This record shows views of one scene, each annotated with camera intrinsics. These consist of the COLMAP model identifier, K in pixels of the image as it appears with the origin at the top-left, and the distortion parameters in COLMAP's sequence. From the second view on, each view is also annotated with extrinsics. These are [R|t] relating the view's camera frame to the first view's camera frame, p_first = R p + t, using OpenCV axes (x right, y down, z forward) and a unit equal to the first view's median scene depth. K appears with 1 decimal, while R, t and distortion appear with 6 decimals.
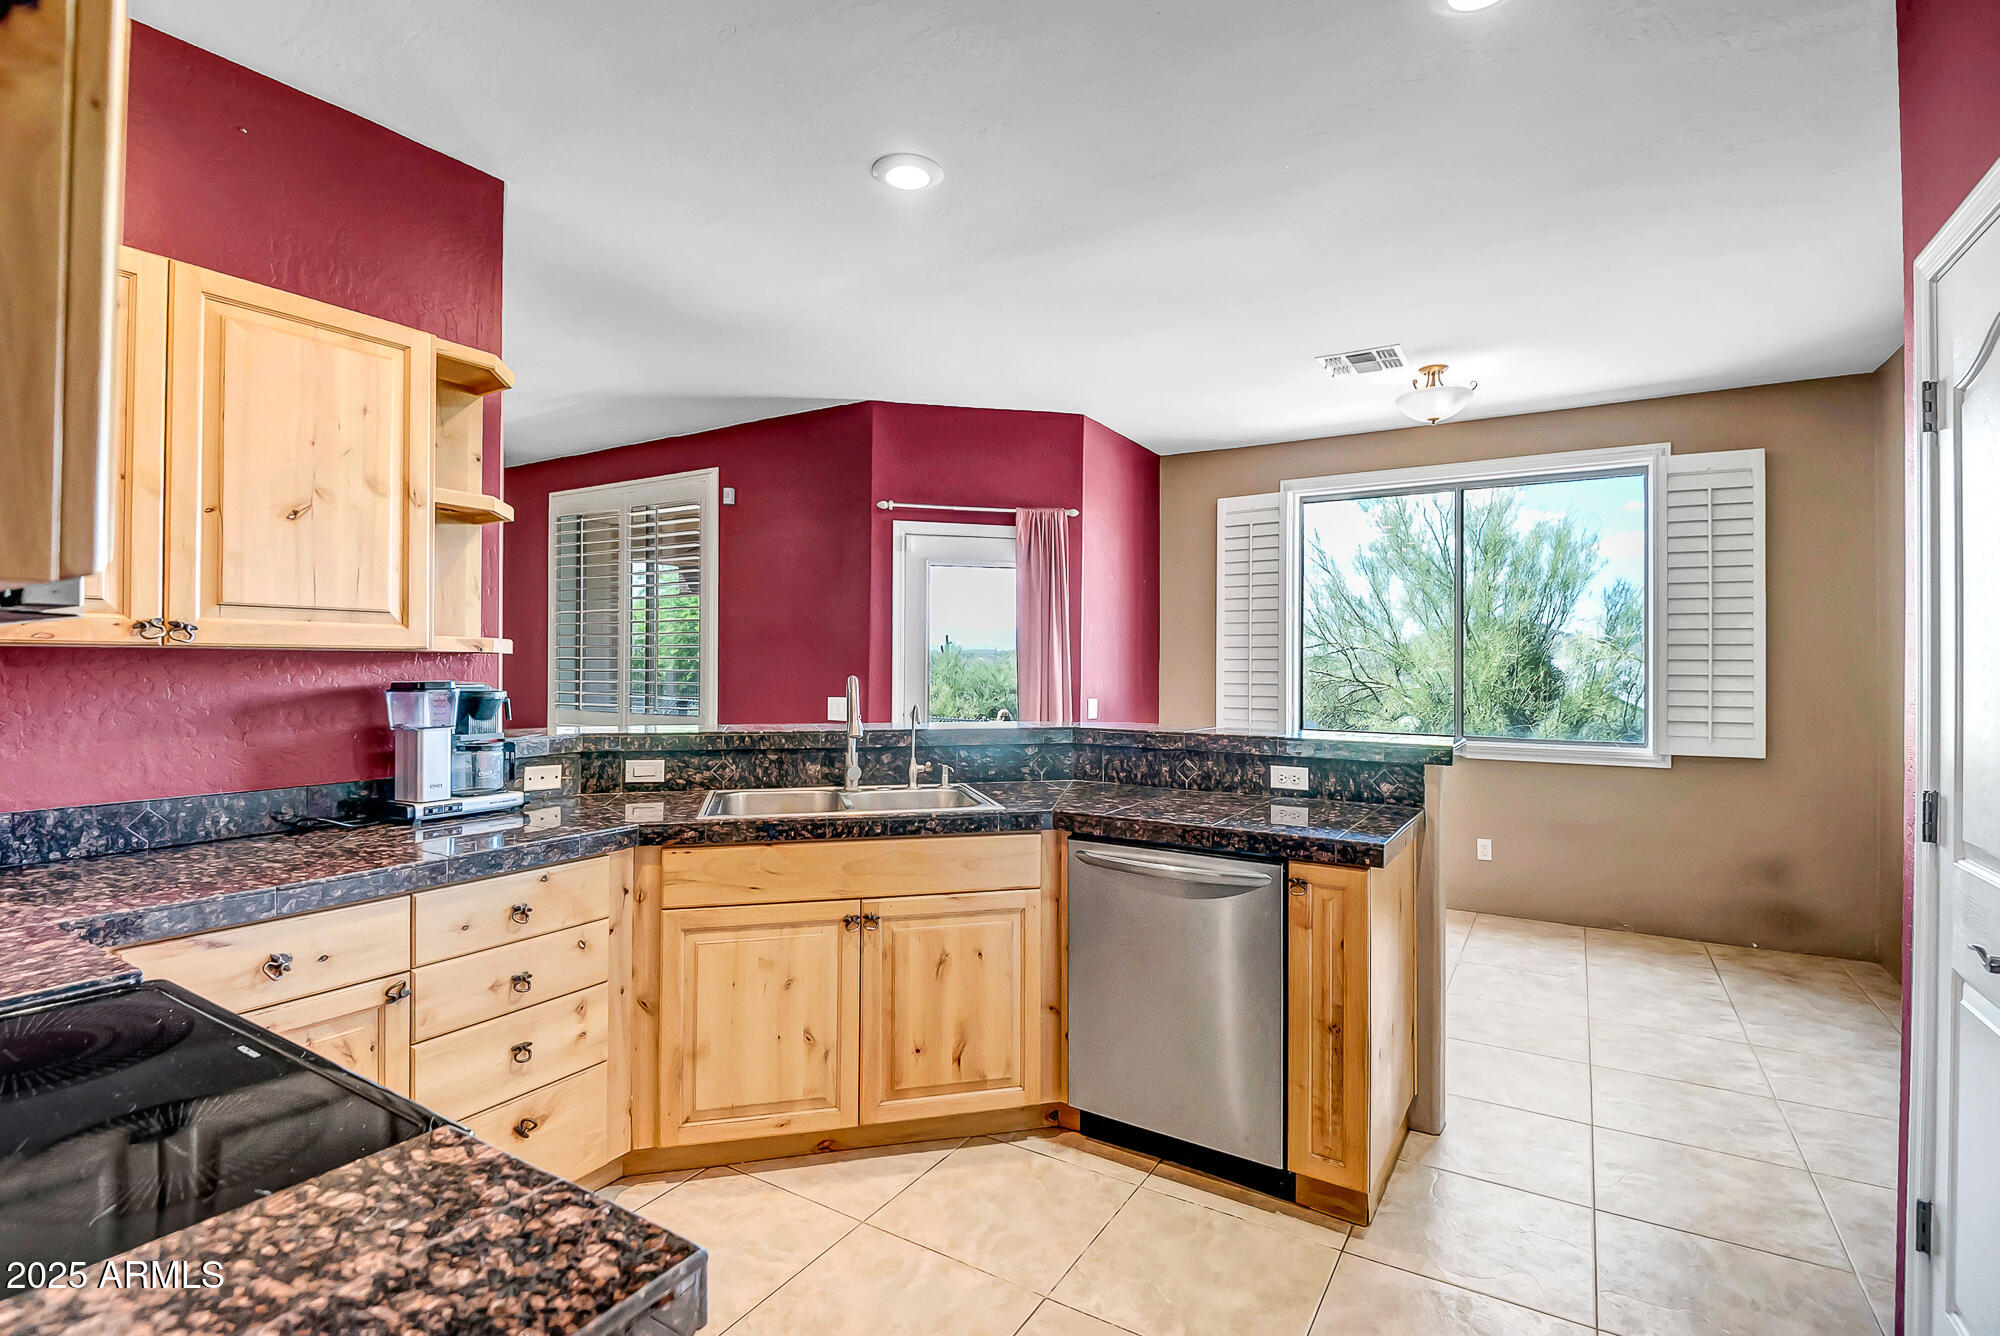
lens RADIAL K [[930.0, 0, 1011.3], [0, 930.0, 659.7], [0, 0, 1]] dist [-0.020078, -0.002496]
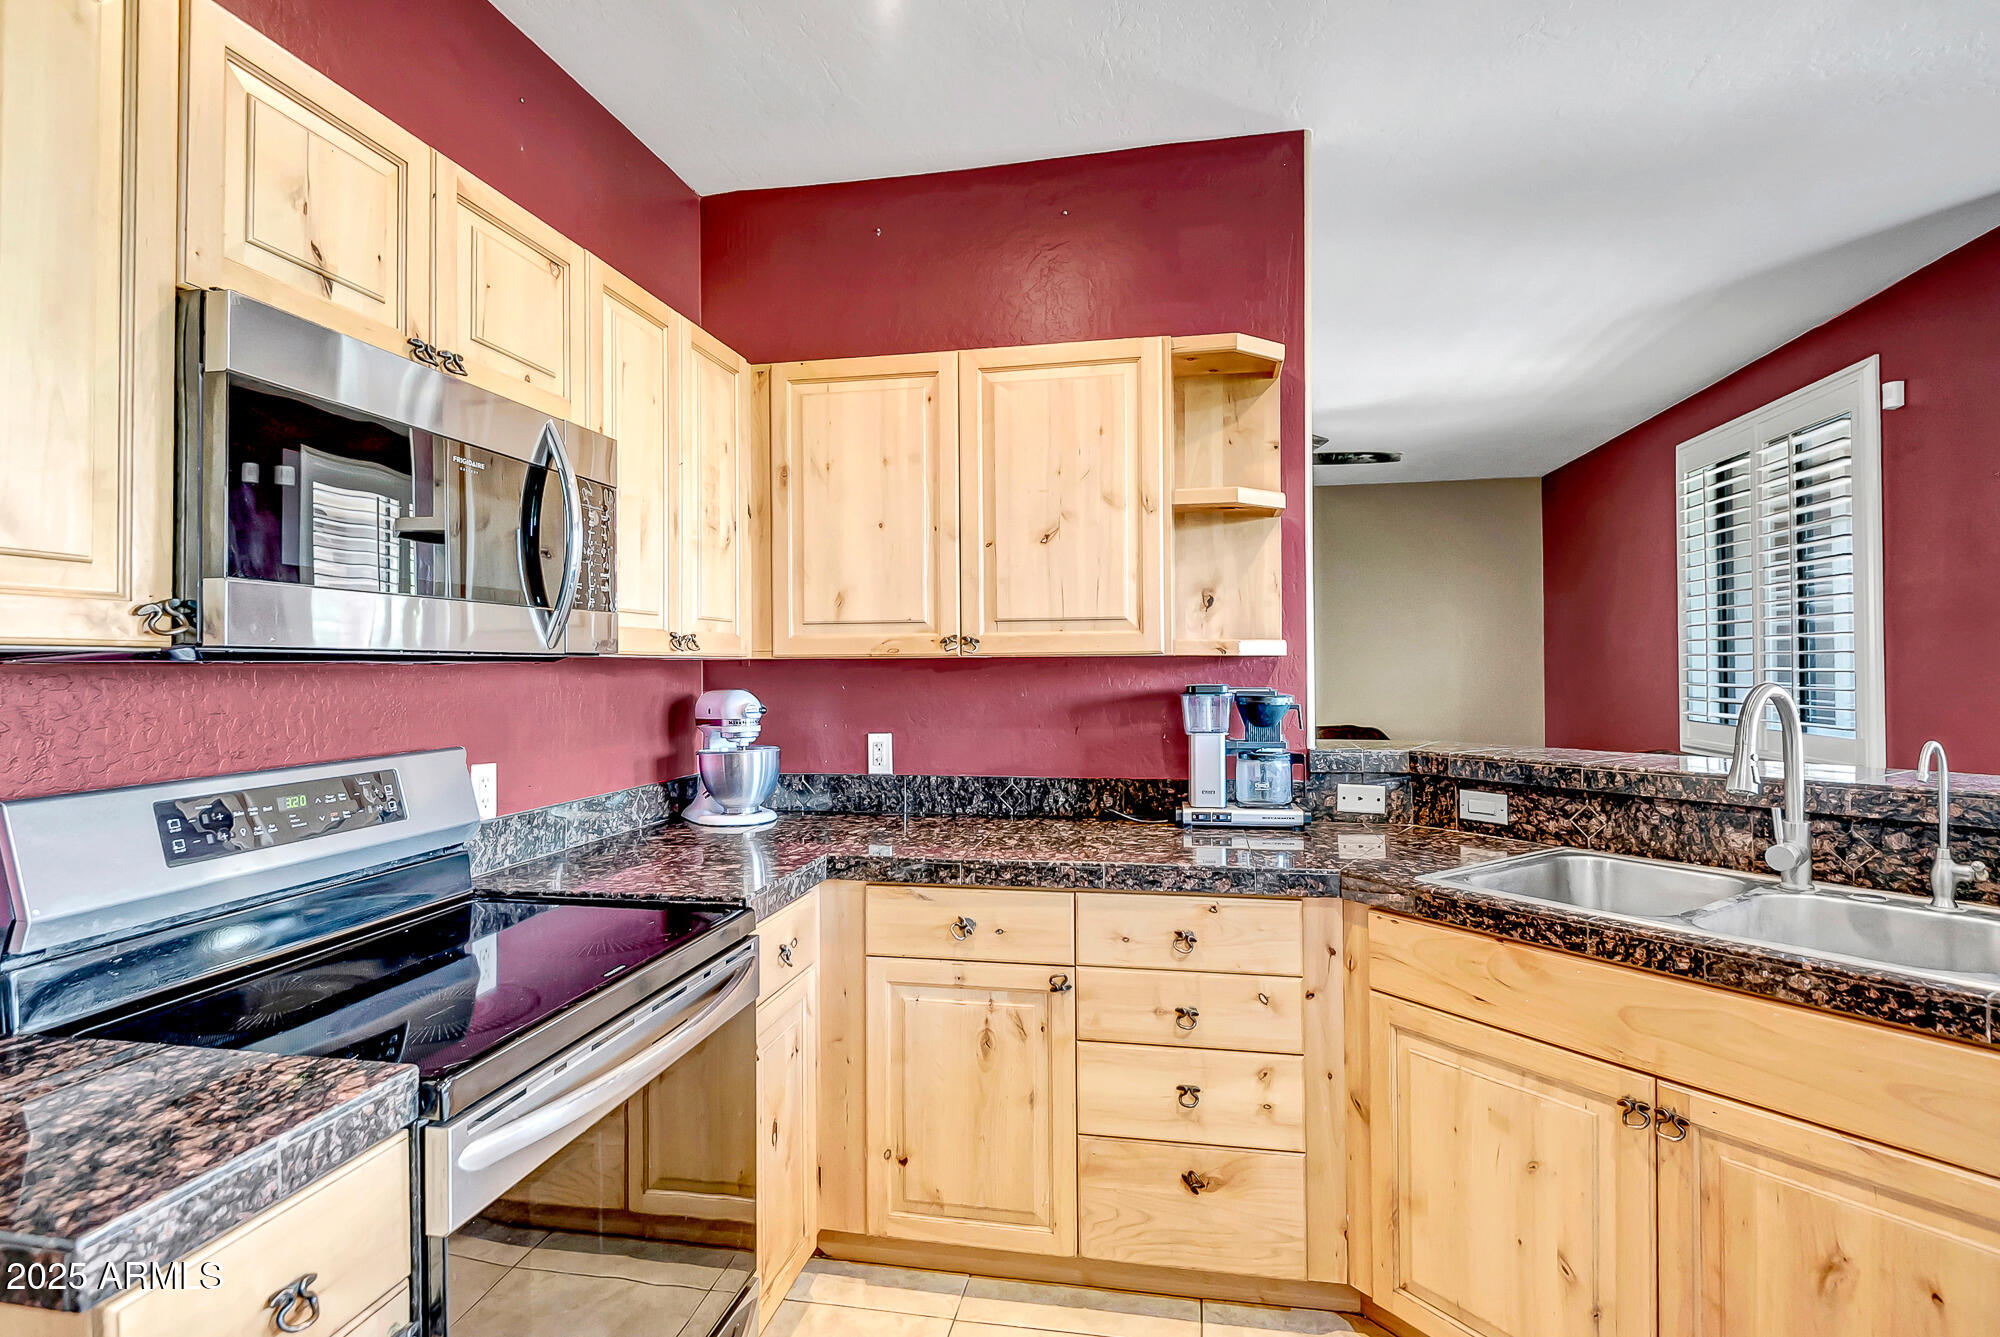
lens RADIAL K [[999.2, 0, 1006.0], [0, 999.2, 656.0], [0, 0, 1]] dist [0.017704, -0.012574]
pose [[0.338540, -0.012353, -0.940871, 0.310547], [0.013957, 0.999870, -0.008106, -0.002422], [0.940849, -0.010387, 0.338668, 0.447614]]
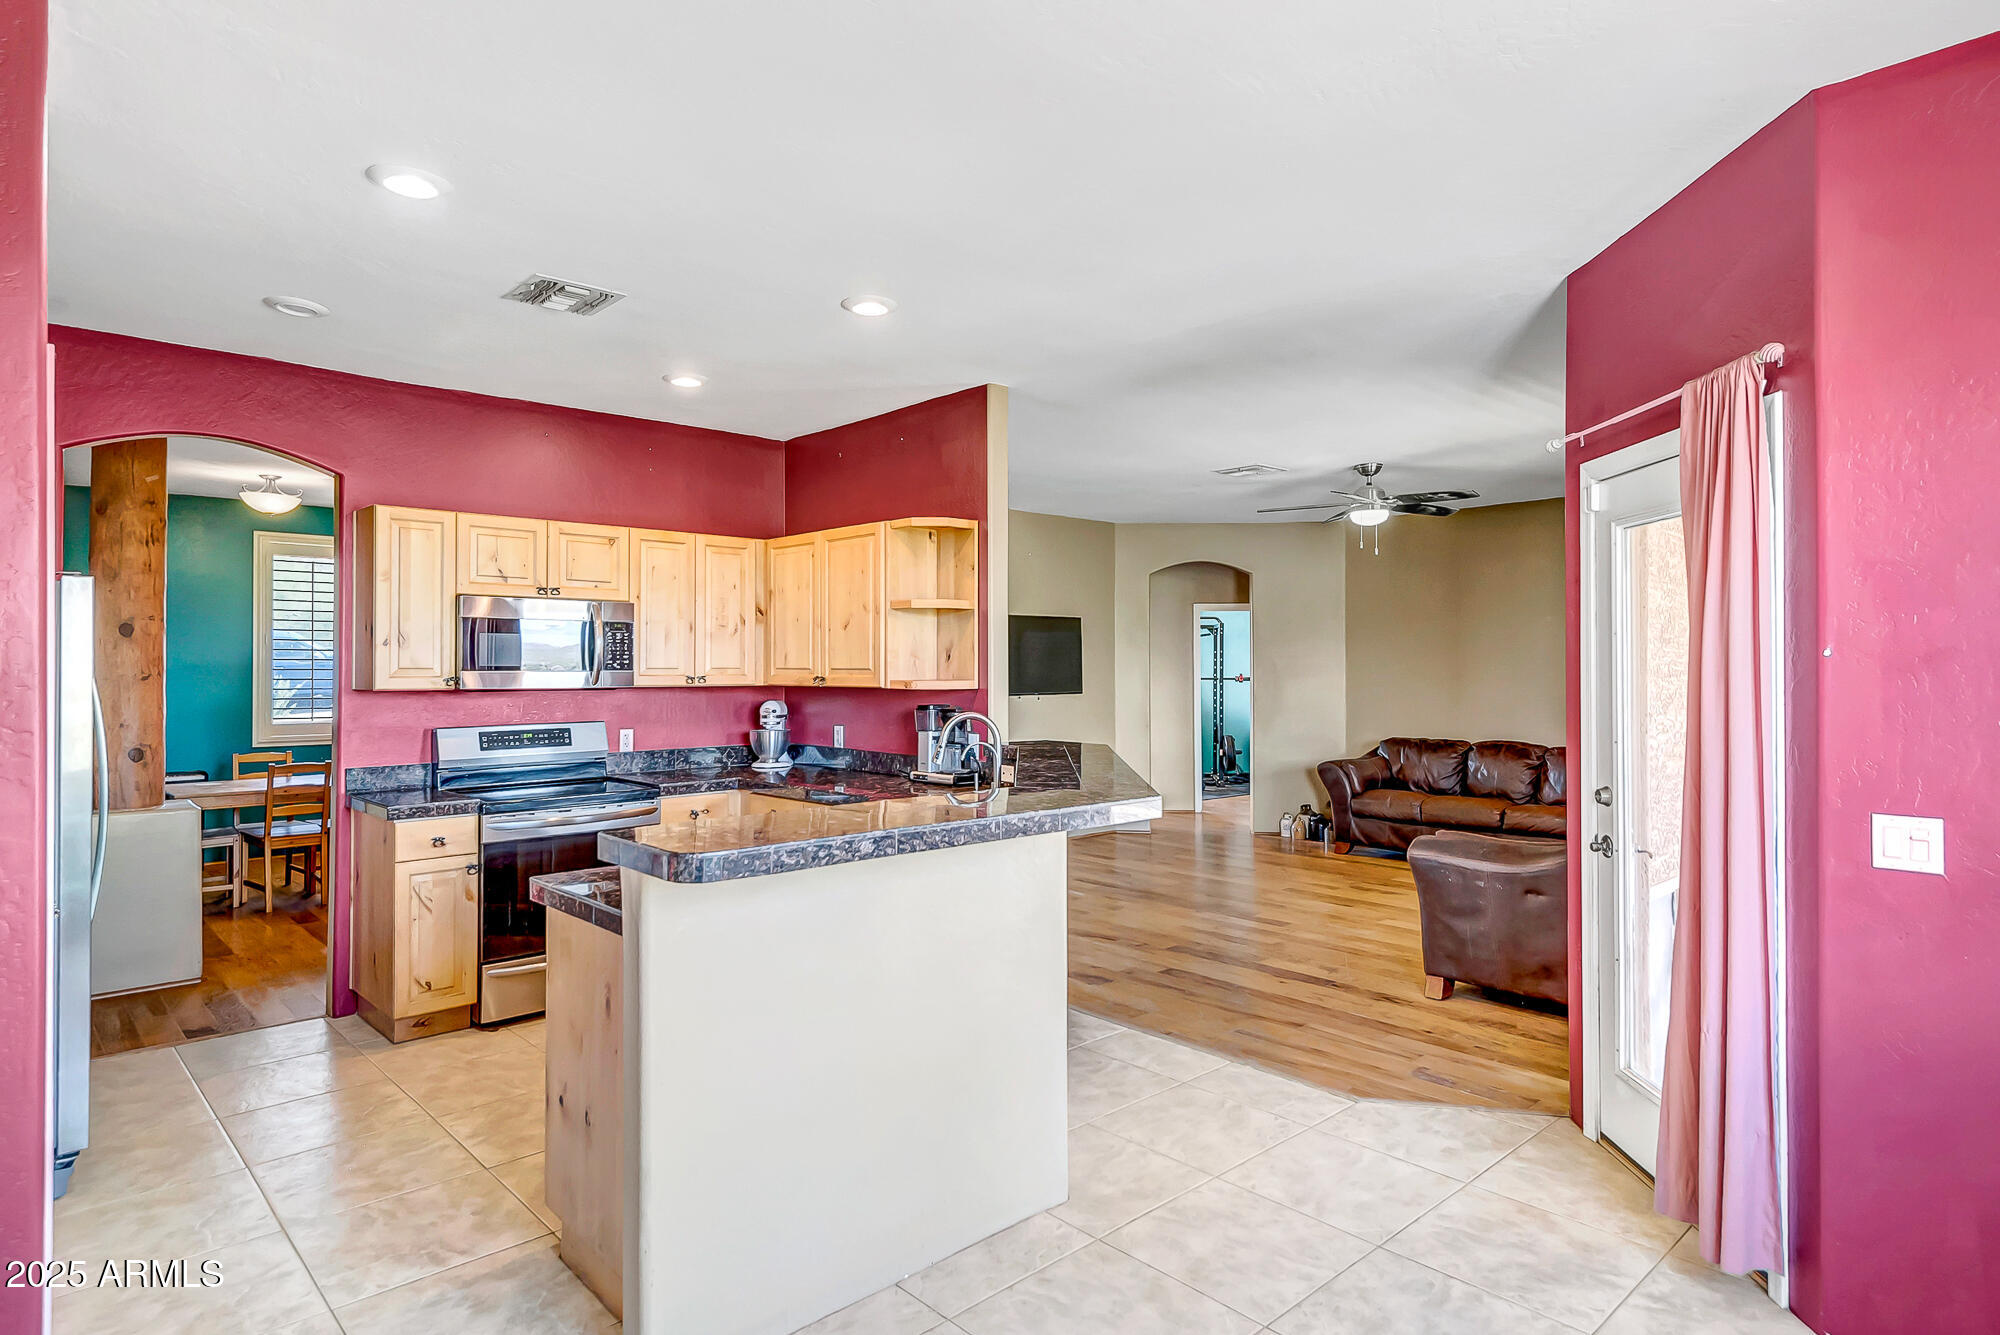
lens RADIAL K [[1081.8, 0, 1011.6], [0, 1081.8, 661.1], [0, 0, 1]] dist [0.008008, 0.000383]
pose [[-0.264713, -0.005640, -0.964311, 1.374496], [0.007002, 0.999945, -0.007770, -0.044626], [0.964302, -0.008809, -0.264659, 1.751535]]
